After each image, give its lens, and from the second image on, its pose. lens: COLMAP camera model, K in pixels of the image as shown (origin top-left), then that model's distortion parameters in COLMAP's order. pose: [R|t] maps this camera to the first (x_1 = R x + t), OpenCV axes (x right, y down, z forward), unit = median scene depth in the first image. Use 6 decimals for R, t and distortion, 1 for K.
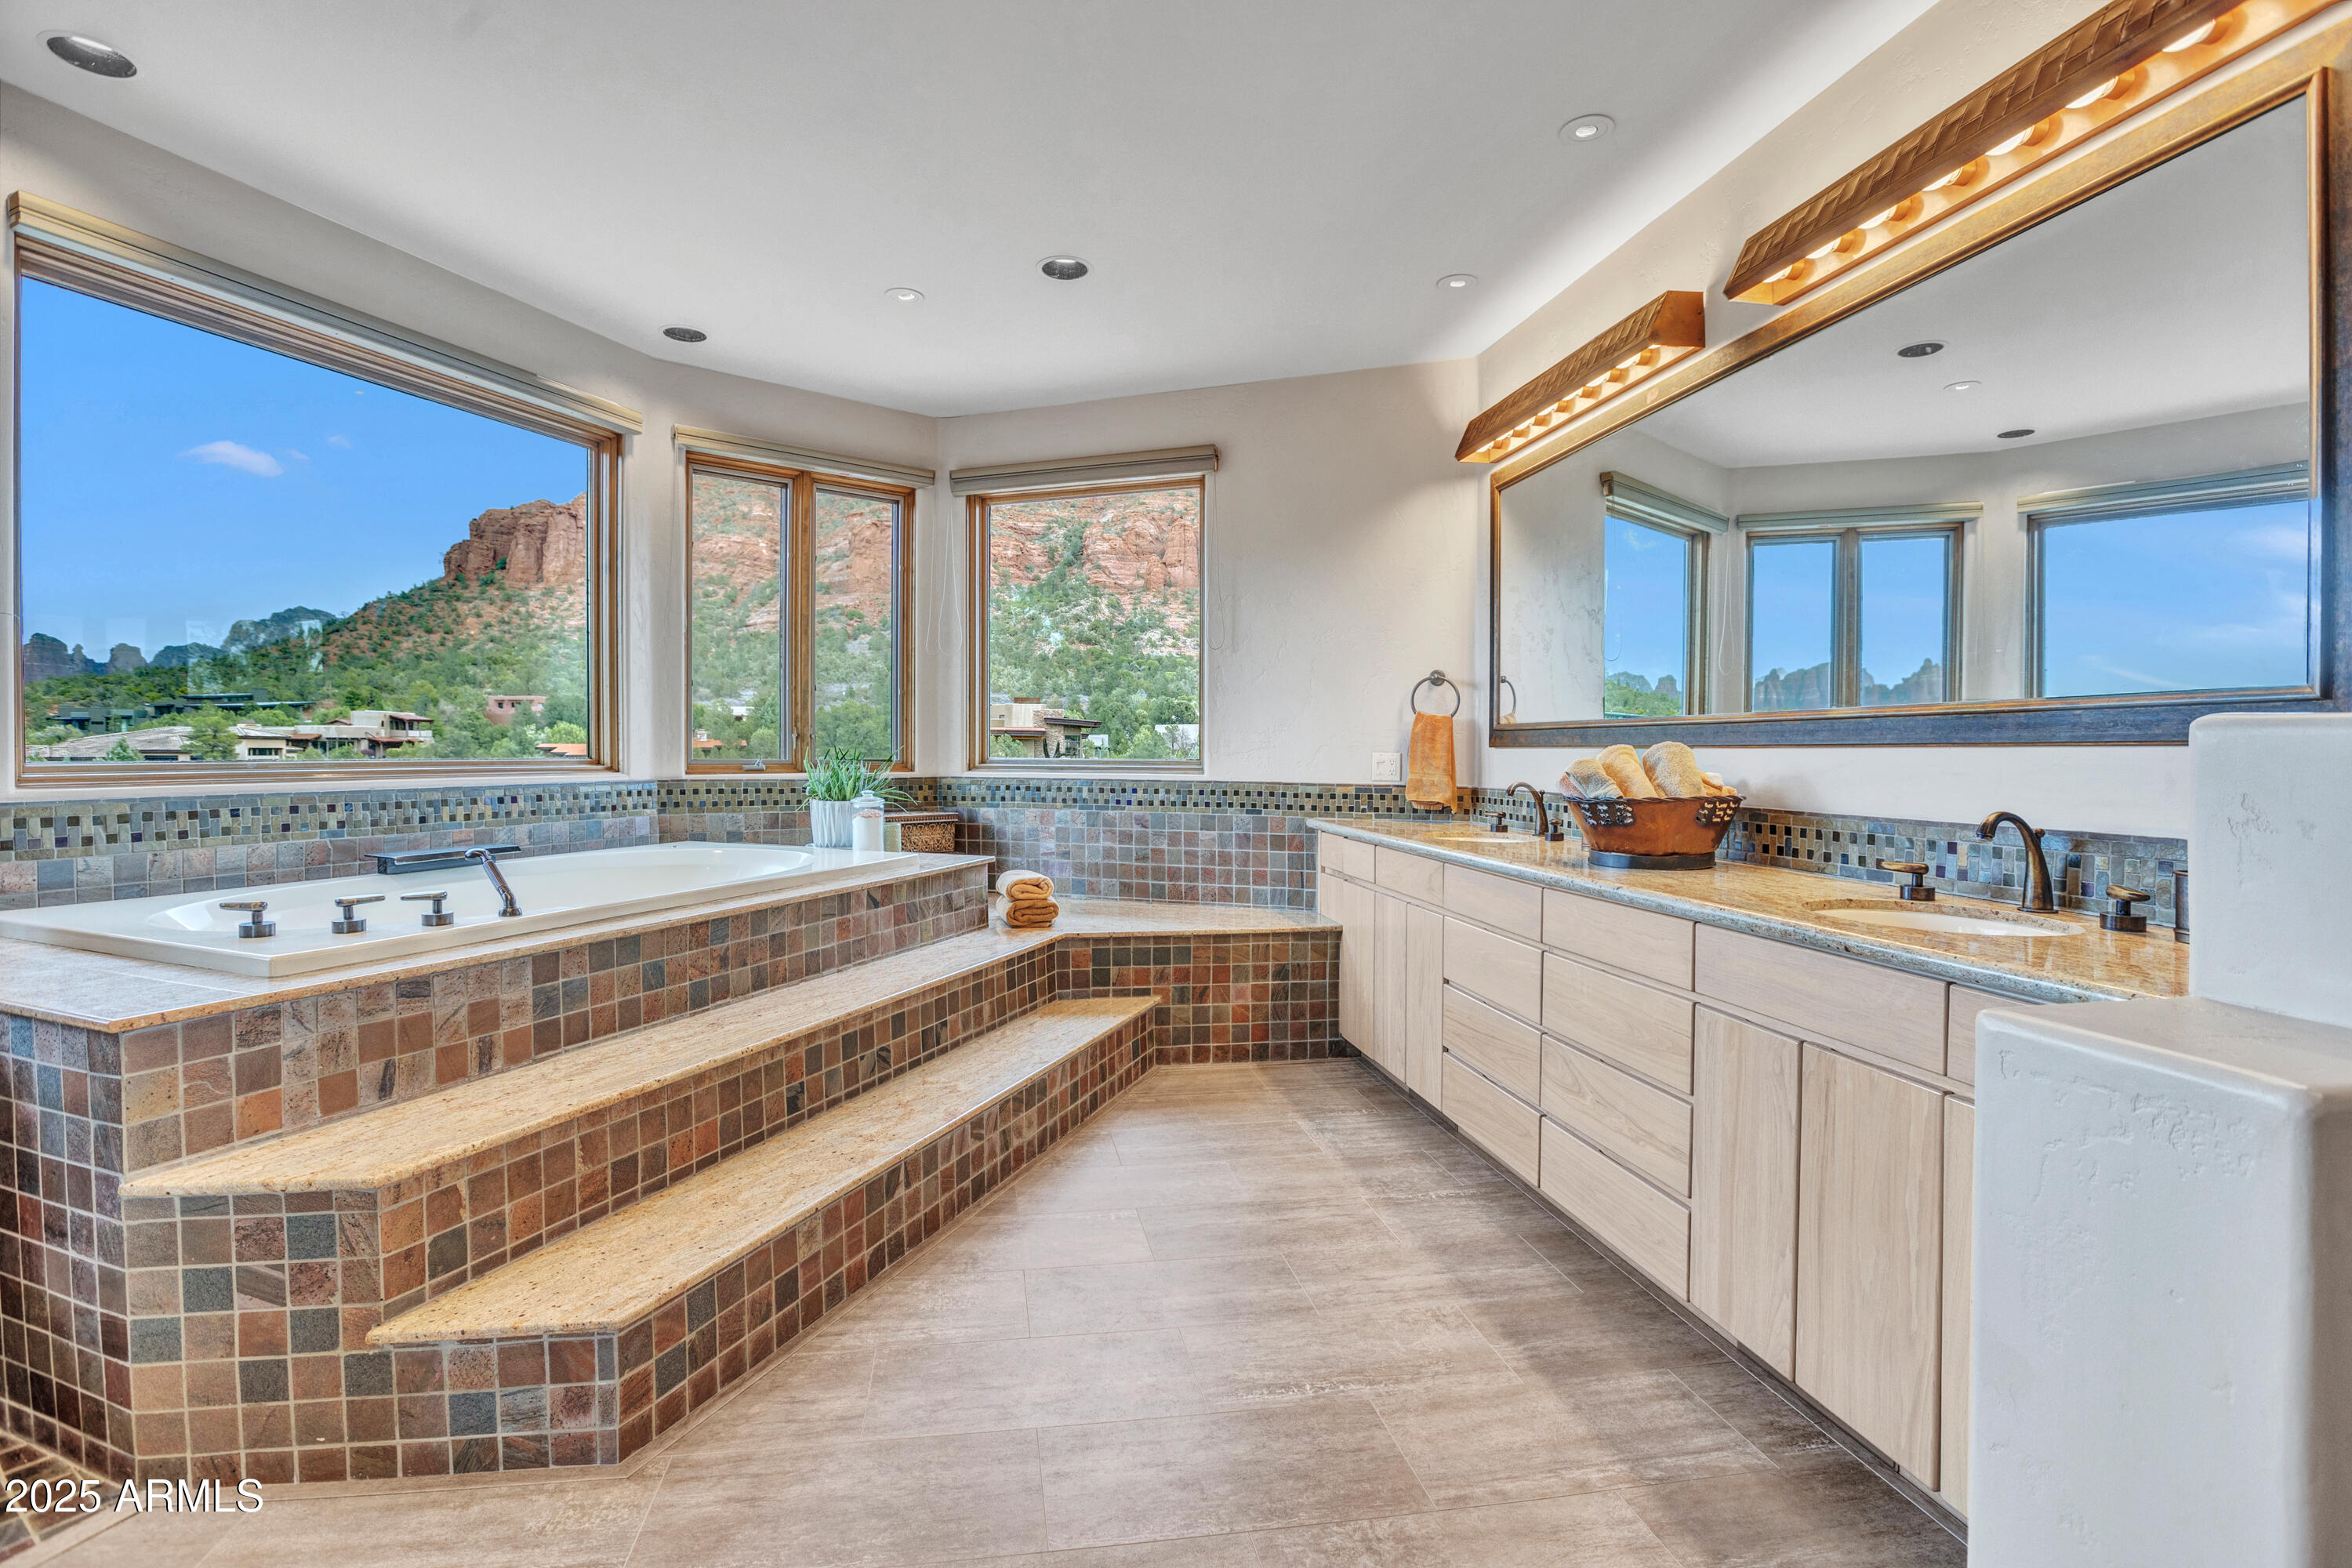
lens RADIAL K [[1122.3, 0, 1184.2], [0, 1122.3, 766.1], [0, 0, 1]] dist [-0.063185, 0.033720]
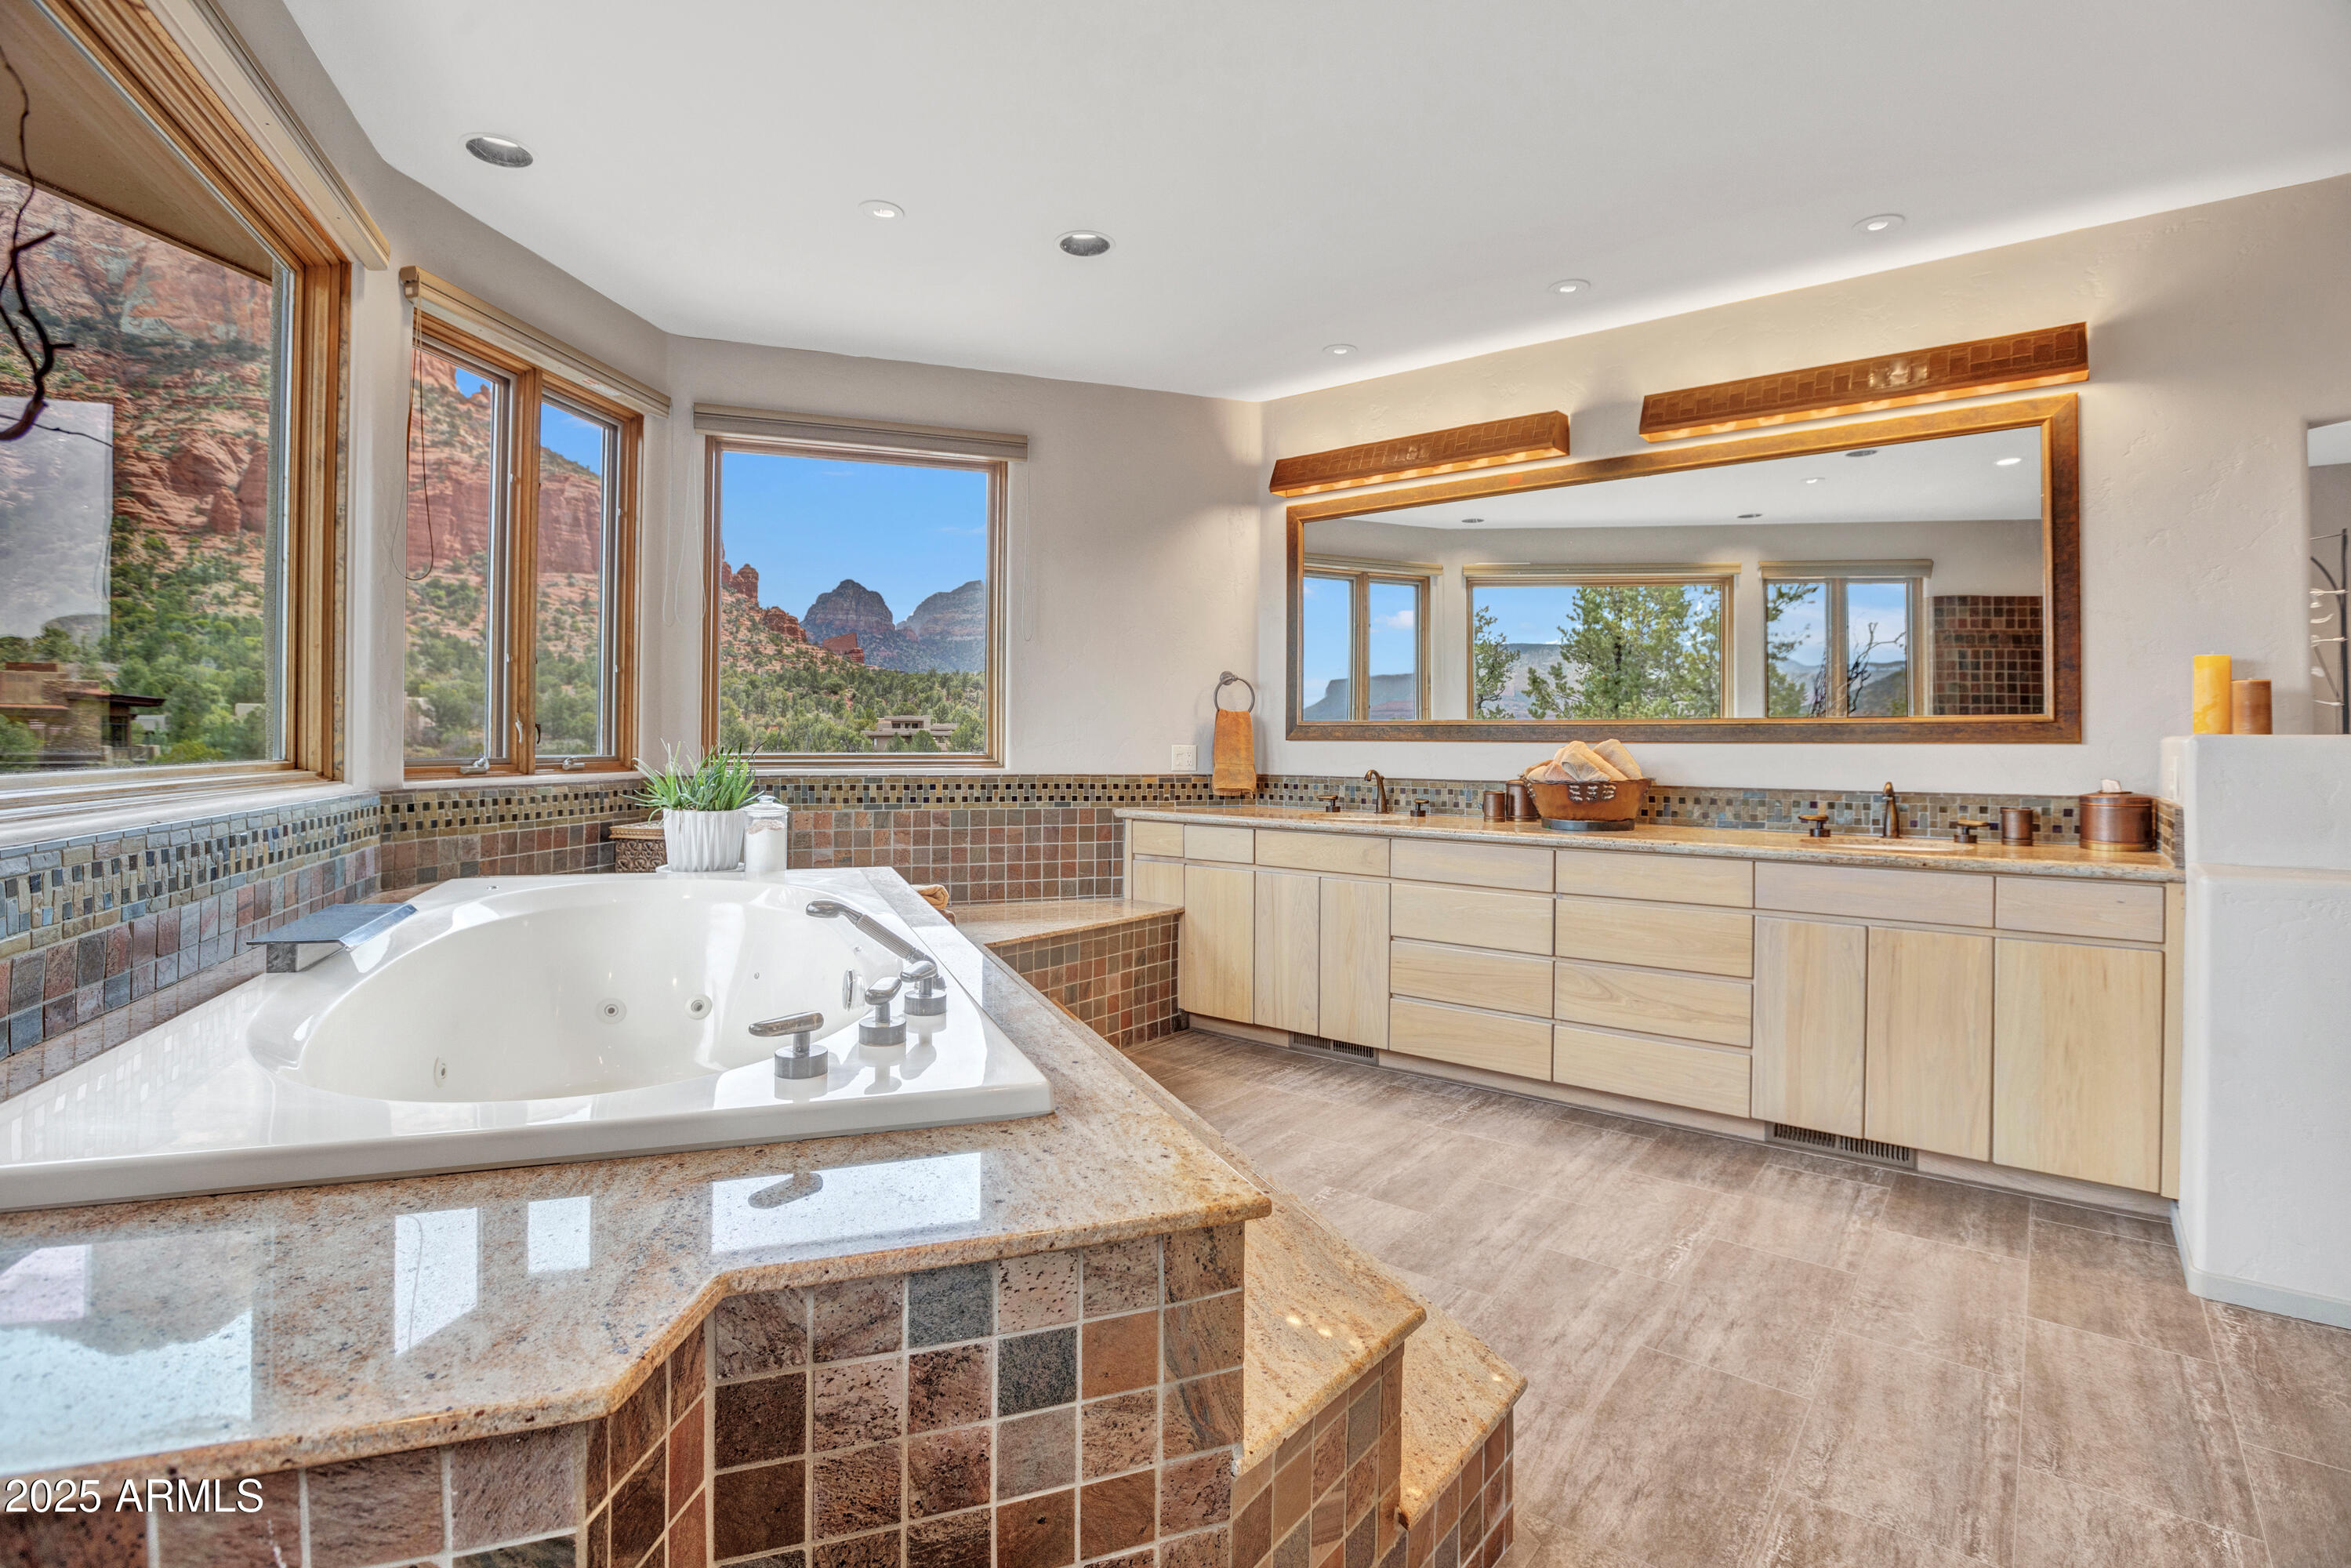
lens RADIAL K [[1095.0, 0, 1180.6], [0, 1095.0, 713.2], [0, 0, 1]] dist [-0.036946, 0.008118]
pose [[0.757230, 0.014121, 0.652996, -0.492690], [0.009252, 0.999434, -0.032341, -0.008053], [-0.653083, 0.030531, 0.756671, 0.182792]]
